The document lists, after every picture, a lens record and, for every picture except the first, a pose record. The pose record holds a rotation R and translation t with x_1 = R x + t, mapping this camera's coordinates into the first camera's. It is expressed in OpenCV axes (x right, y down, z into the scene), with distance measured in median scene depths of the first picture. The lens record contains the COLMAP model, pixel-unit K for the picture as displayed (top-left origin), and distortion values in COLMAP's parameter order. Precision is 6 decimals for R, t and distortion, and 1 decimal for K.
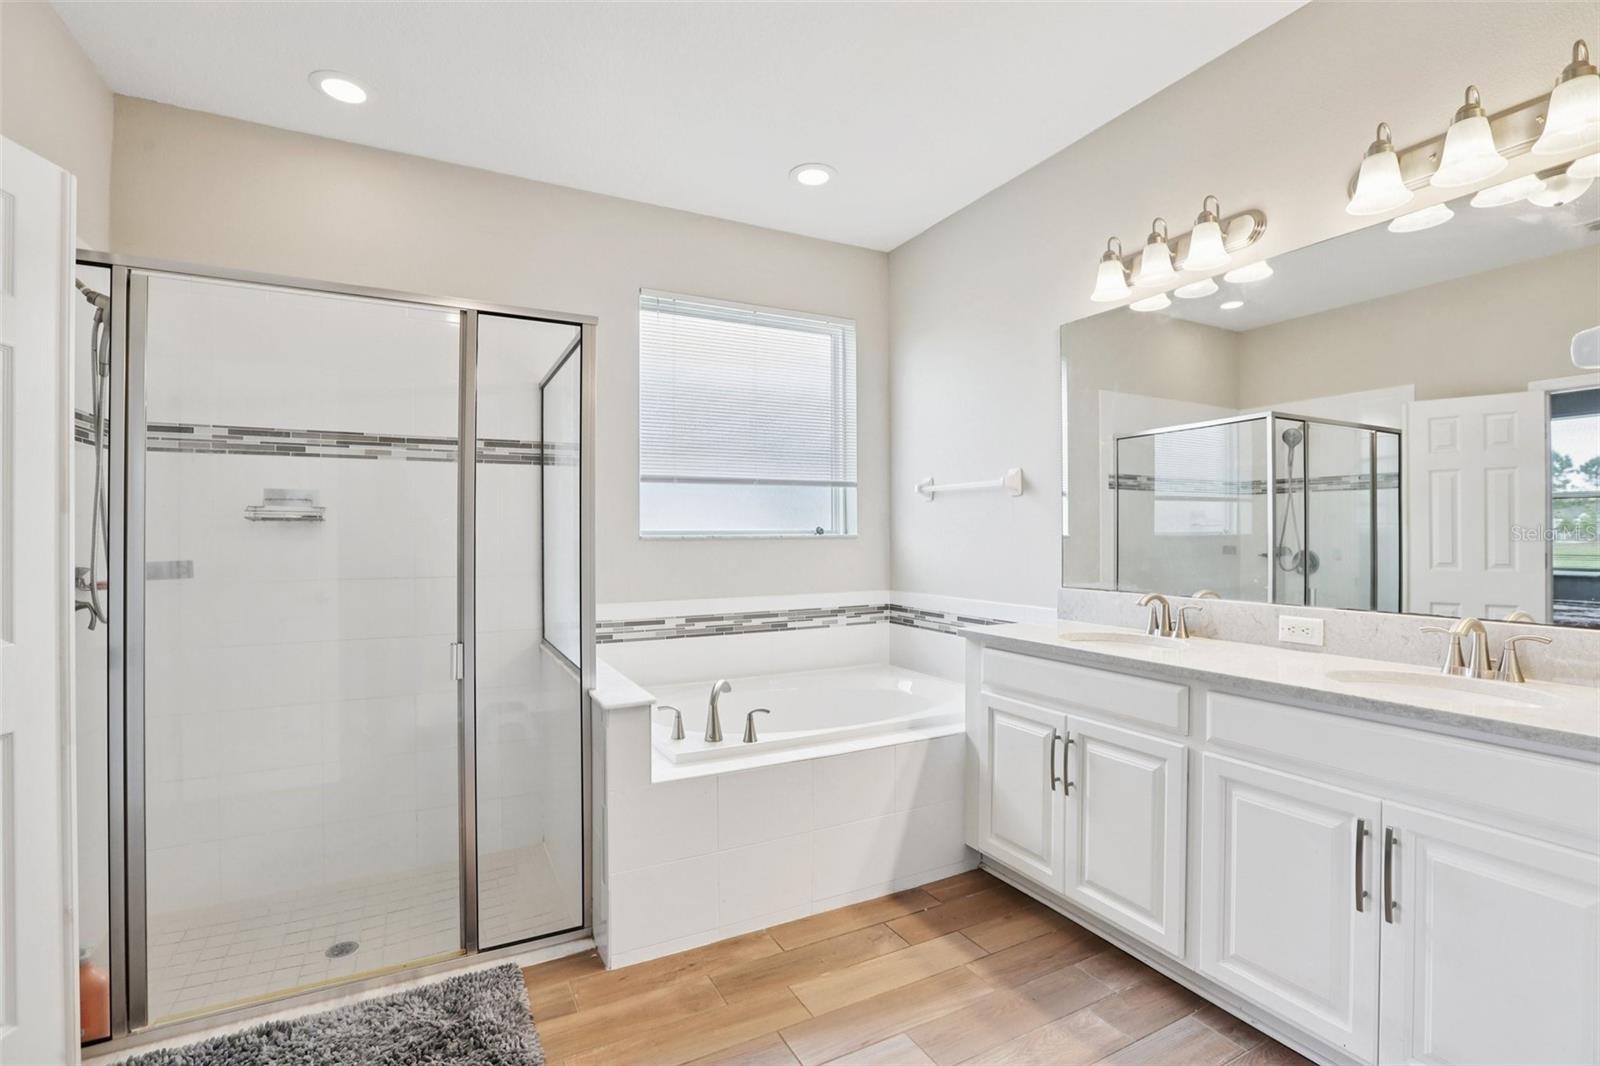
lens RADIAL K [[725.2, 0, 796.7], [0, 725.2, 529.0], [0, 0, 1]] dist [-0.050687, 0.014775]
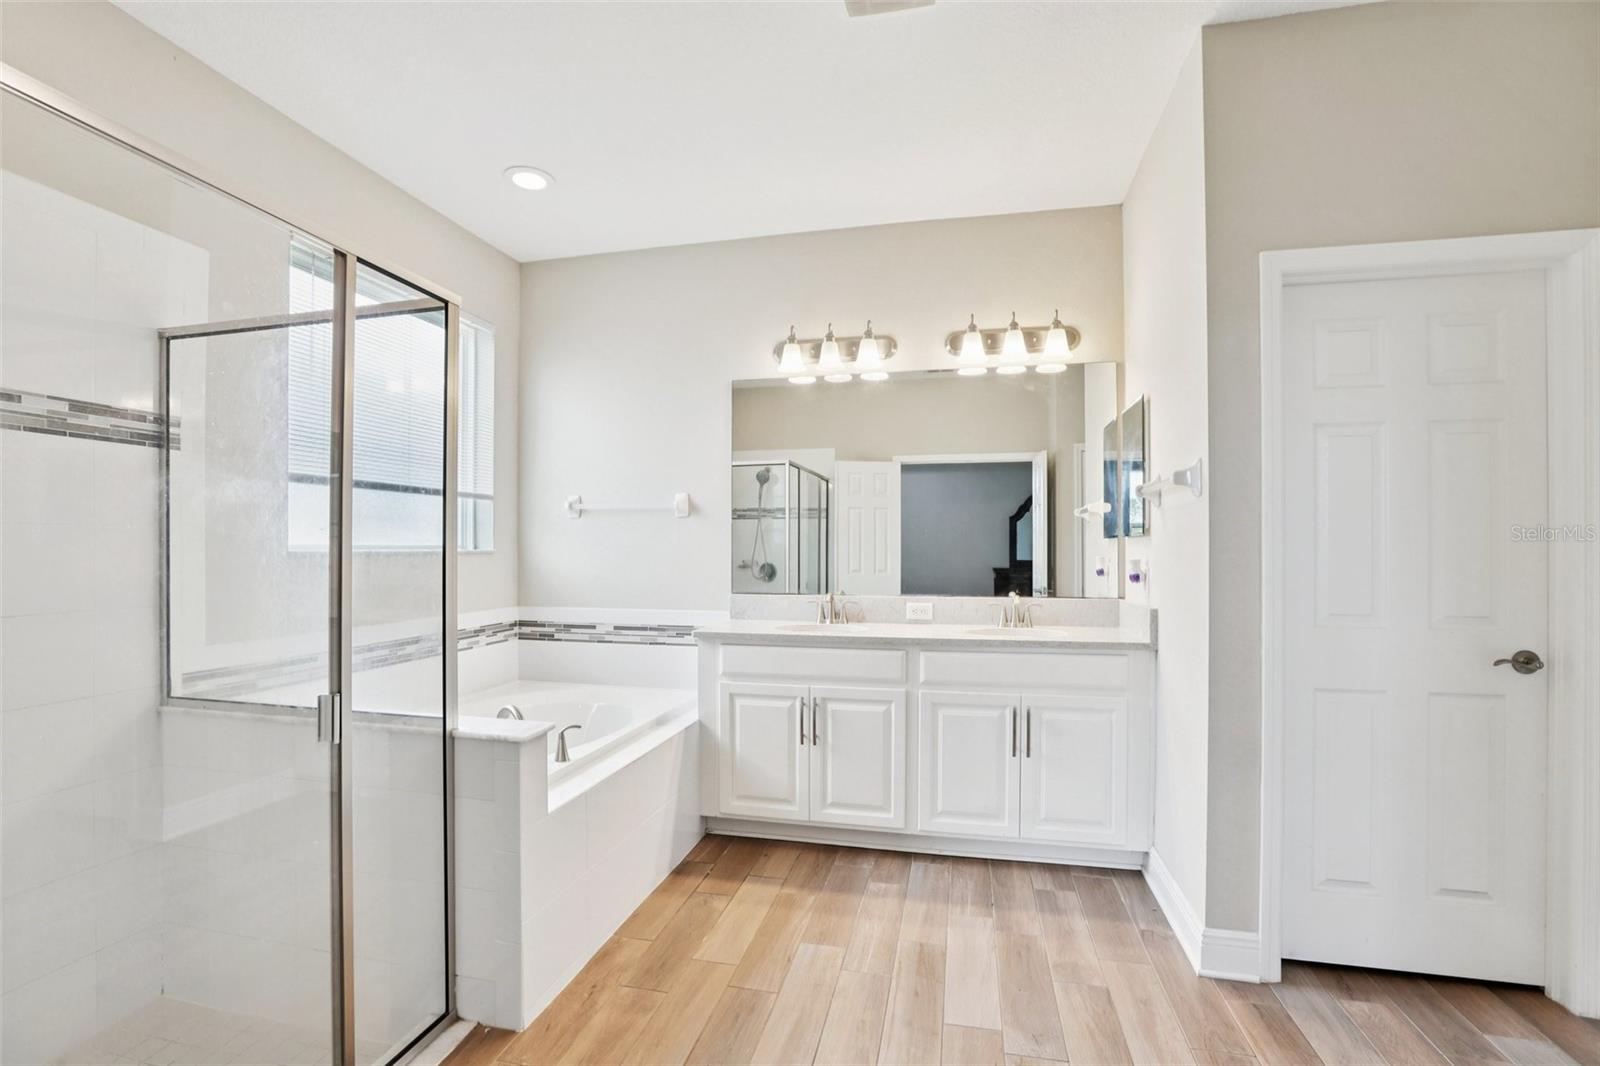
lens RADIAL K [[725.2, 0, 808.2], [0, 725.2, 536.8], [0, 0, 1]] dist [-0.050687, 0.014775]
pose [[0.645770, 0.016863, 0.763346, -0.589264], [-0.010686, 0.999858, -0.013048, -0.001957], [-0.763458, 0.000269, 0.645858, 0.112750]]
